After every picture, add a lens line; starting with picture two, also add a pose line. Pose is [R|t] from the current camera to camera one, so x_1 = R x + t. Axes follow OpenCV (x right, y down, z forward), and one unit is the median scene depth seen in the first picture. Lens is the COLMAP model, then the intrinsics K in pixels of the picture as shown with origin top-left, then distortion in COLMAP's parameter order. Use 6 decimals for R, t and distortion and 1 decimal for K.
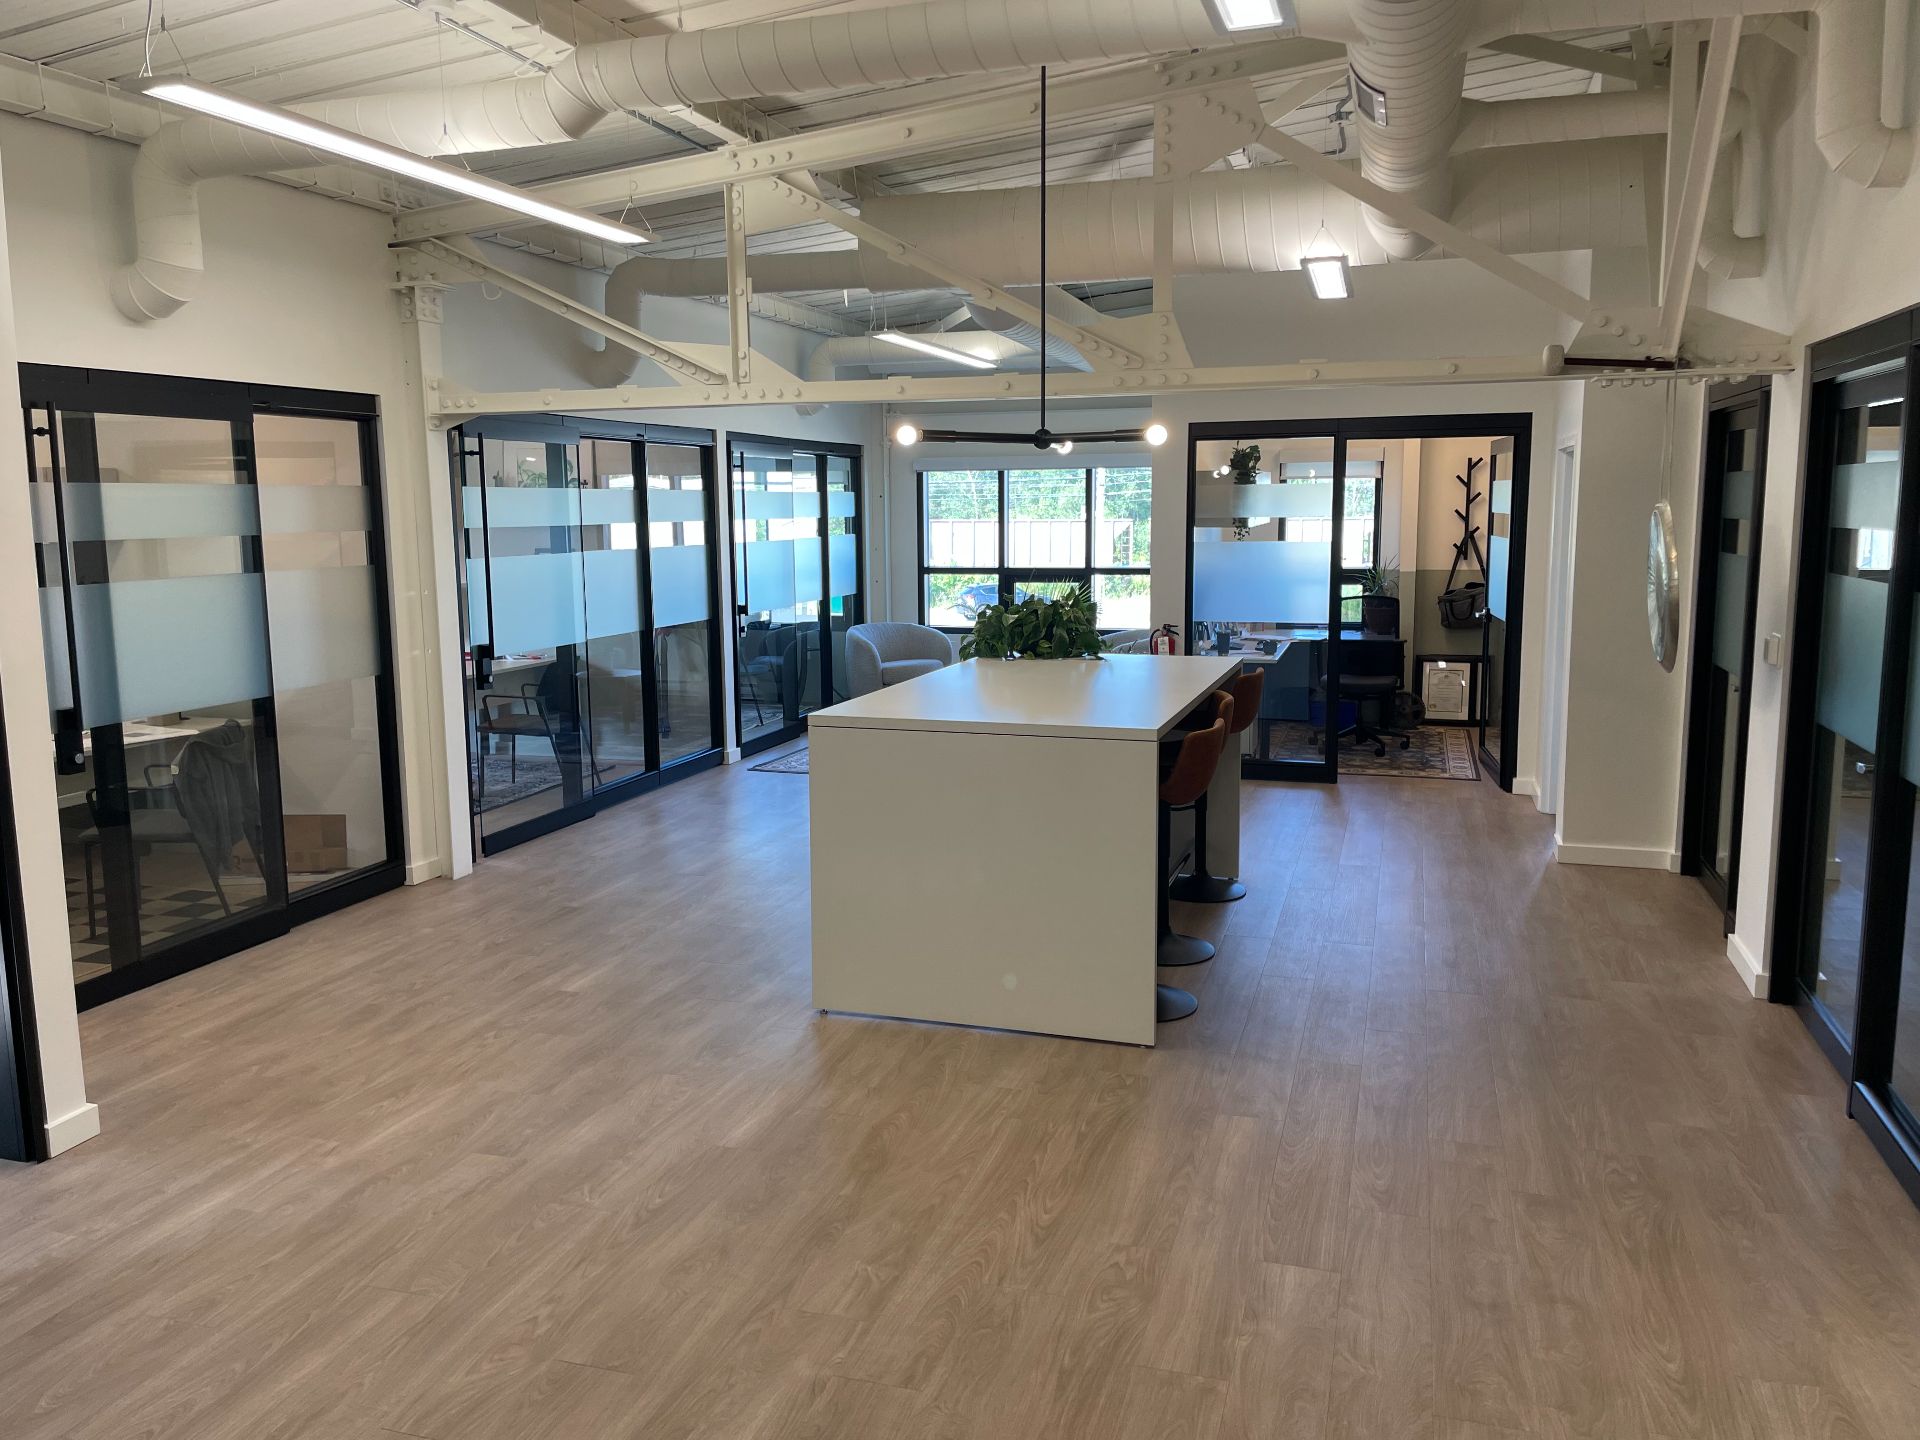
lens RADIAL K [[1459.5, 0, 960.0], [0, 1459.5, 720.0], [0, 0, 1]] dist [0.099635, -0.132138]
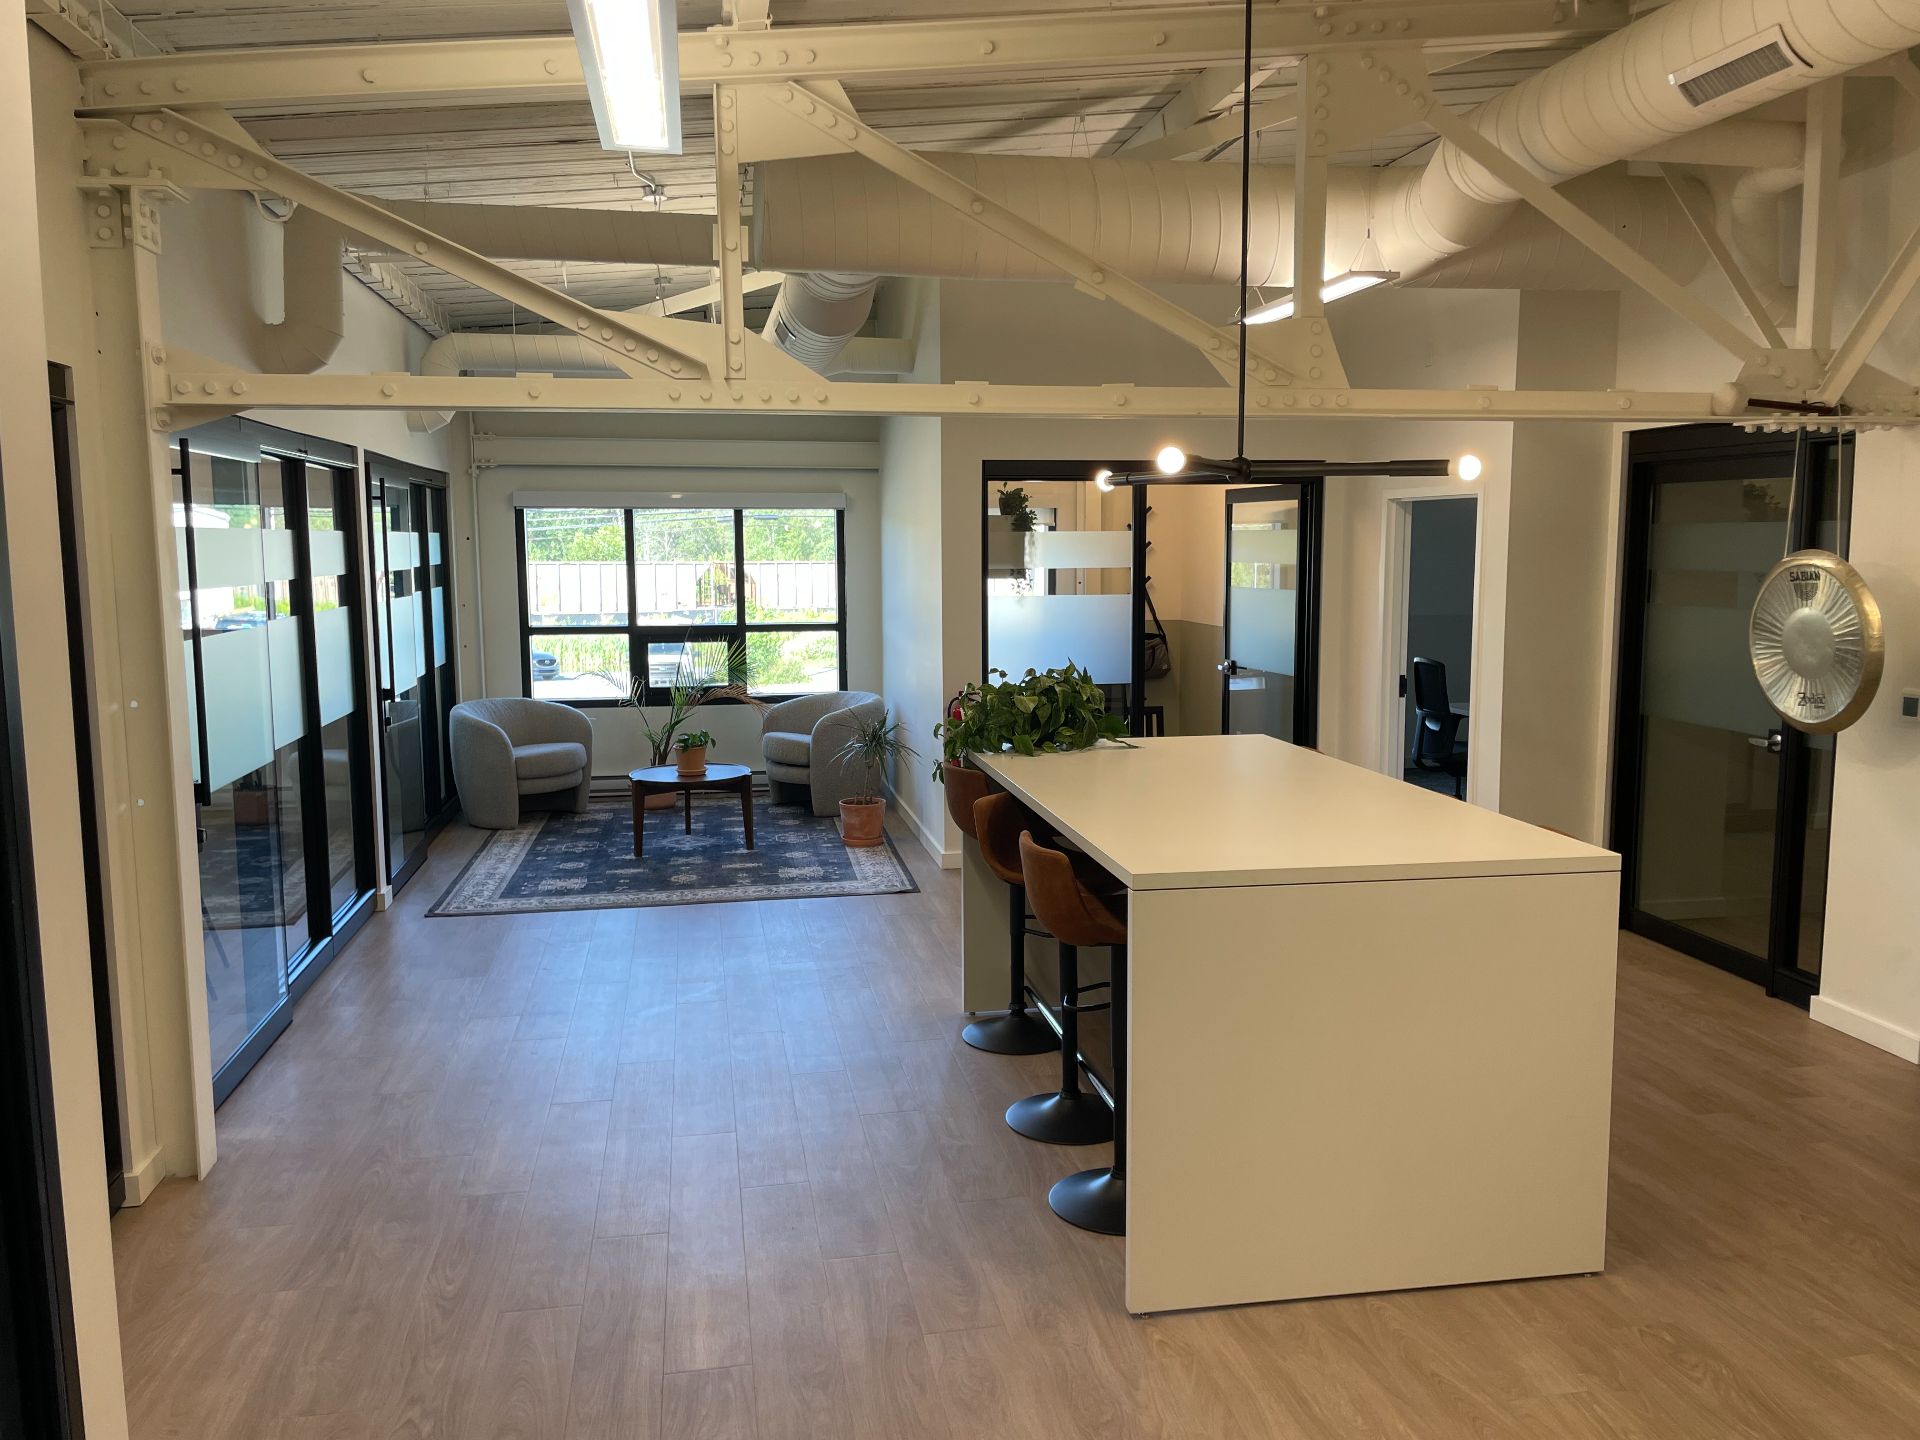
lens RADIAL K [[1459.5, 0, 960.0], [0, 1459.5, 720.0], [0, 0, 1]] dist [0.099635, -0.132138]
pose [[0.882974, -0.053042, 0.466416, -0.346014], [0.066317, 0.997725, -0.012081, -0.050901], [-0.464714, 0.041598, 0.884483, 0.321032]]
